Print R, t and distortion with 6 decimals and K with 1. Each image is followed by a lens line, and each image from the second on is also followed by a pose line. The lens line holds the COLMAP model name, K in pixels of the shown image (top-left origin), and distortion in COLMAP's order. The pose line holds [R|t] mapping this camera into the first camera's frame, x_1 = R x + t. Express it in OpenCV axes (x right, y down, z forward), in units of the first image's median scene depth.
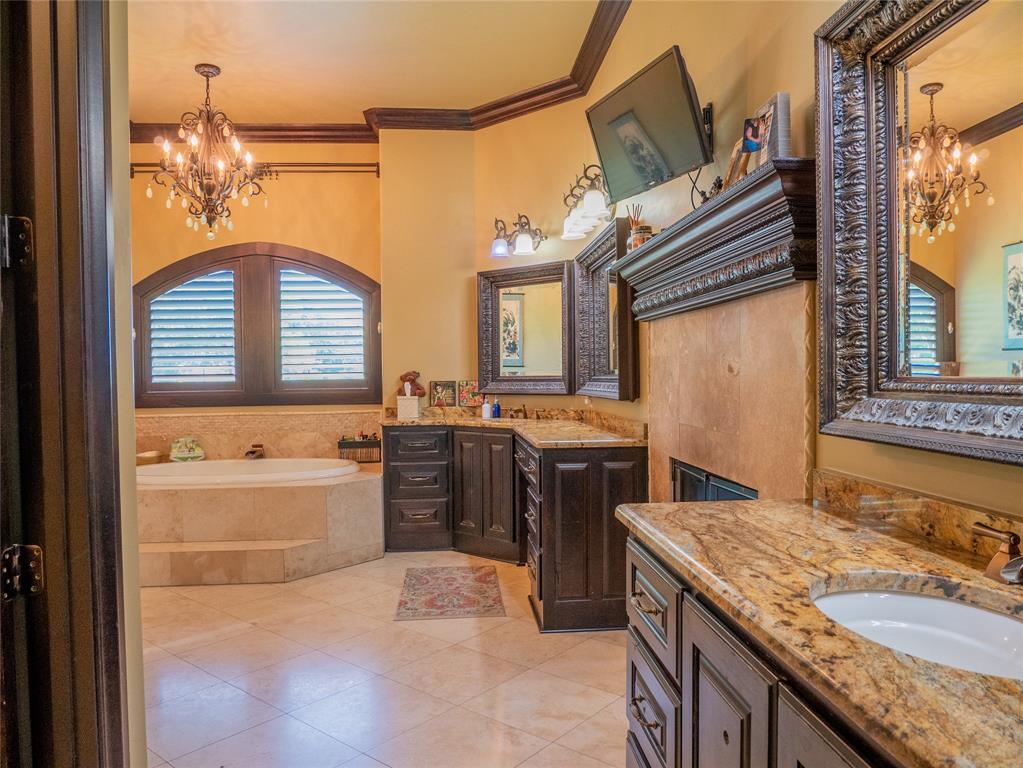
lens RADIAL K [[741.0, 0, 512.7], [0, 741.0, 385.7], [0, 0, 1]] dist [-0.044384, 0.022504]
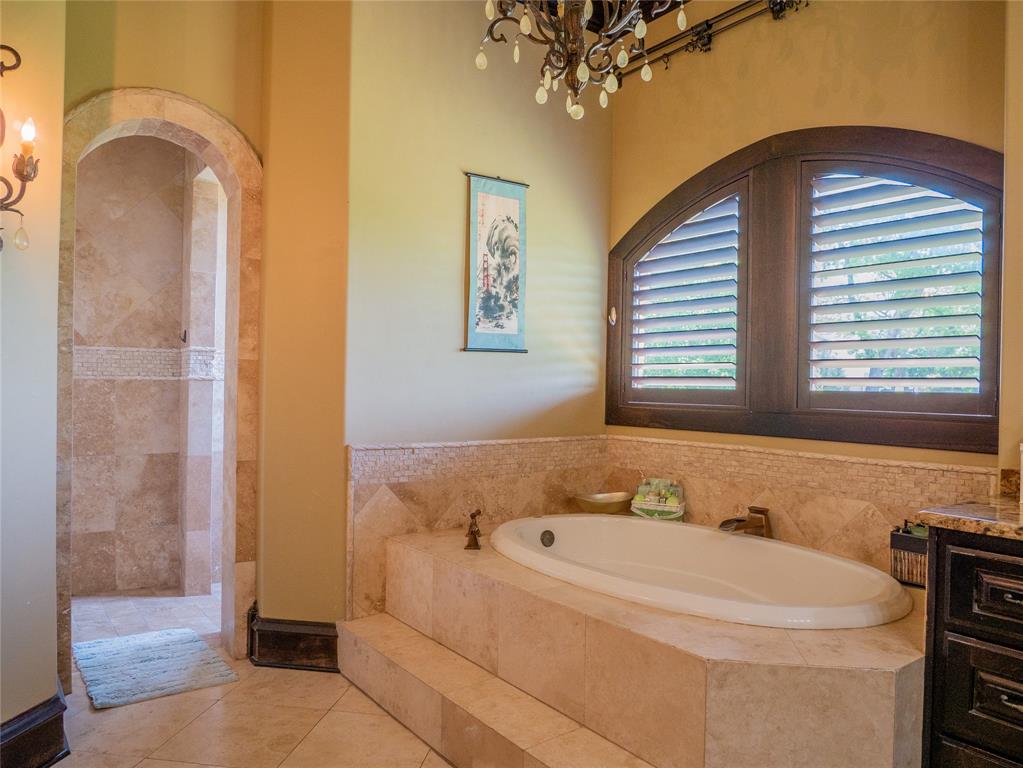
lens RADIAL K [[741.0, 0, 512.2], [0, 741.0, 385.9], [0, 0, 1]] dist [-0.044384, 0.022504]
pose [[0.522060, 0.025634, -0.852523, 0.017974], [-0.033598, 0.999391, 0.009476, -0.008618], [0.852247, 0.023696, 0.522603, 0.569430]]
